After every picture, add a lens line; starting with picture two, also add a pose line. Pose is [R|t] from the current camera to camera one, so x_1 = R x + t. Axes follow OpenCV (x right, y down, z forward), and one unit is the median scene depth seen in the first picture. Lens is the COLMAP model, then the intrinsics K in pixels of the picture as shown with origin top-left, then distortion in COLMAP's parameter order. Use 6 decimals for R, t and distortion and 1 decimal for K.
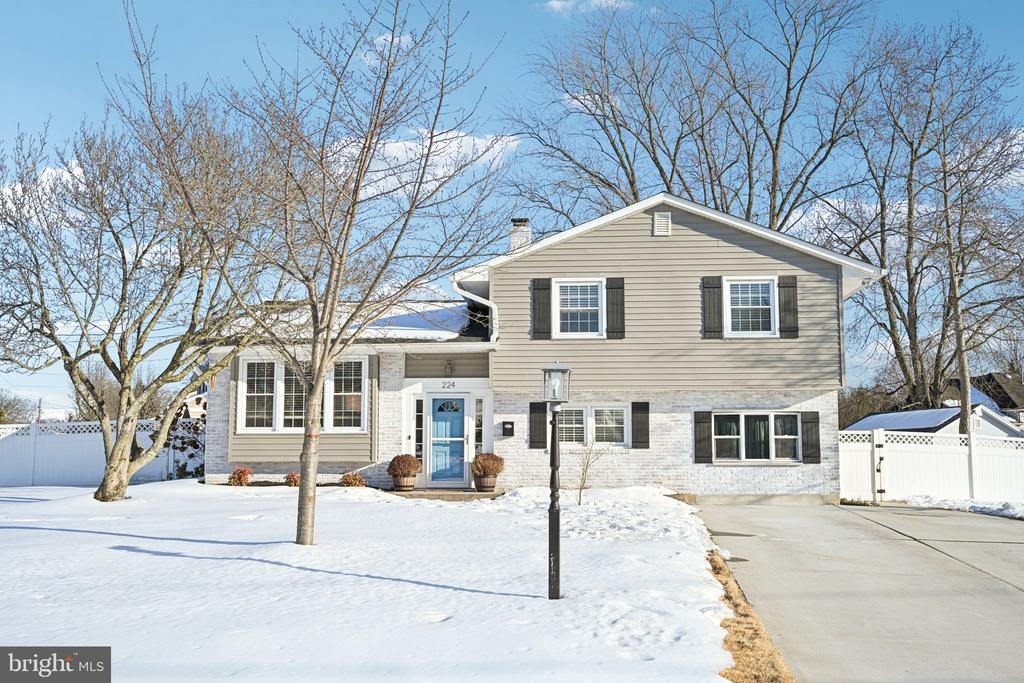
lens RADIAL K [[882.2, 0, 514.6], [0, 882.2, 377.0], [0, 0, 1]] dist [-0.002929, -0.002133]
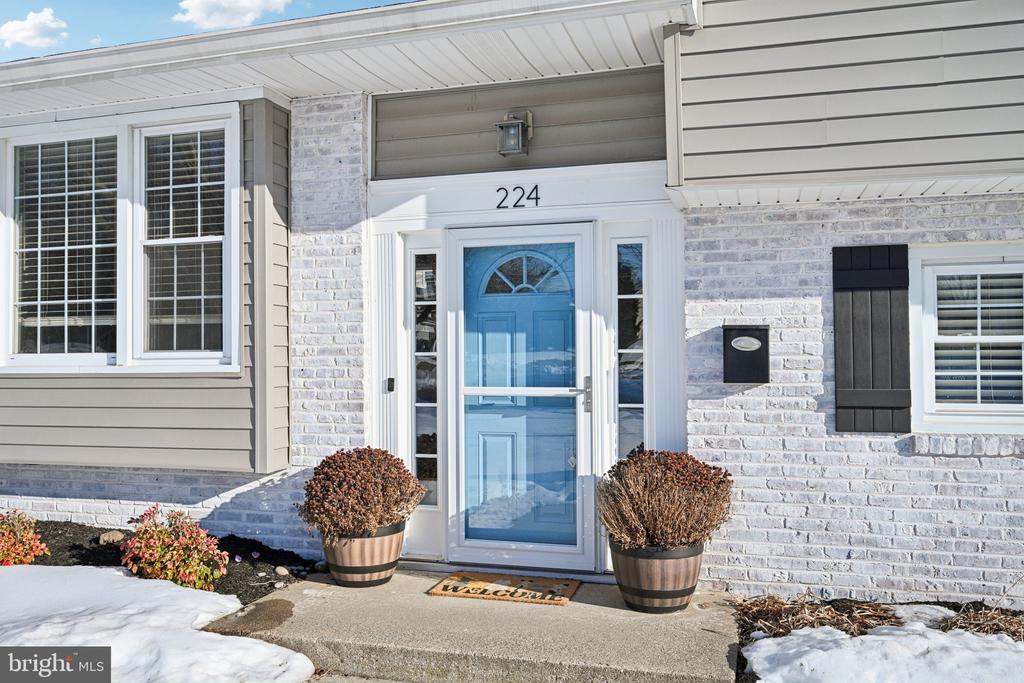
lens RADIAL K [[834.1, 0, 512.0], [0, 834.1, 341.5], [0, 0, 1]] dist [-0.007013, -0.000804]
pose [[0.976086, -0.011142, -0.217100, -0.020862], [0.027686, 0.996925, 0.073312, 0.036136], [0.215615, -0.077569, 0.973393, 0.761593]]
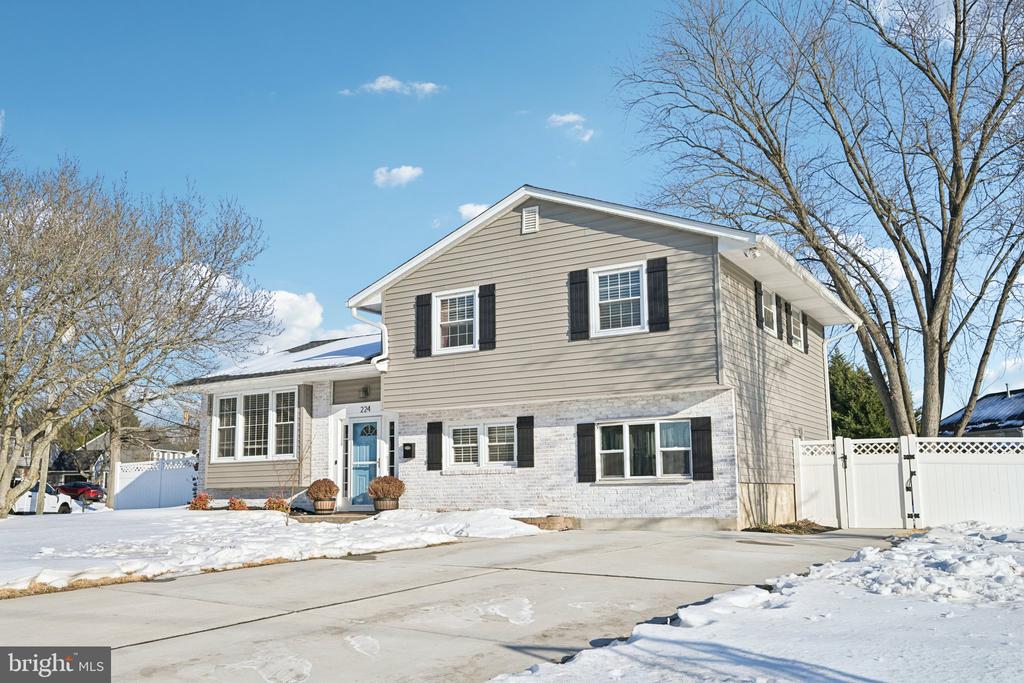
lens RADIAL K [[882.2, 0, 514.6], [0, 882.2, 377.0], [0, 0, 1]] dist [-0.002929, -0.002133]
pose [[0.888662, -0.071865, -0.452897, 0.552876], [0.055510, 0.997239, -0.049321, 0.032414], [0.455191, 0.018689, 0.890198, 0.181948]]
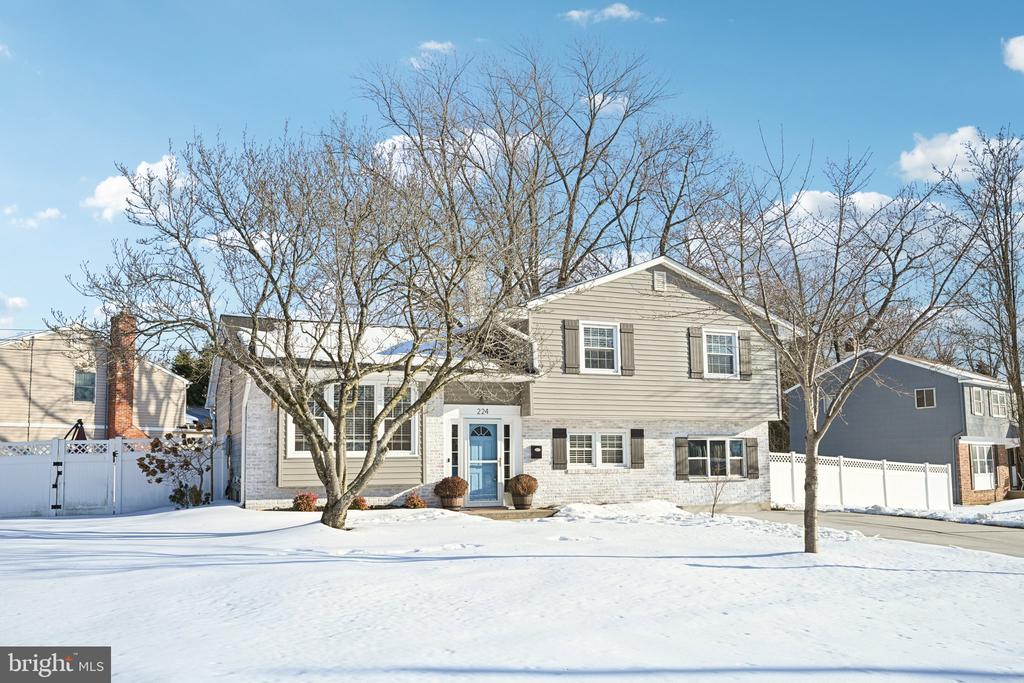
lens RADIAL K [[882.2, 0, 514.6], [0, 882.2, 377.0], [0, 0, 1]] dist [-0.002929, -0.002133]
pose [[0.889928, 0.036302, 0.454655, -0.548124], [-0.027538, 0.999286, -0.025886, -0.006419], [-0.455270, 0.010516, 0.890291, 0.020172]]
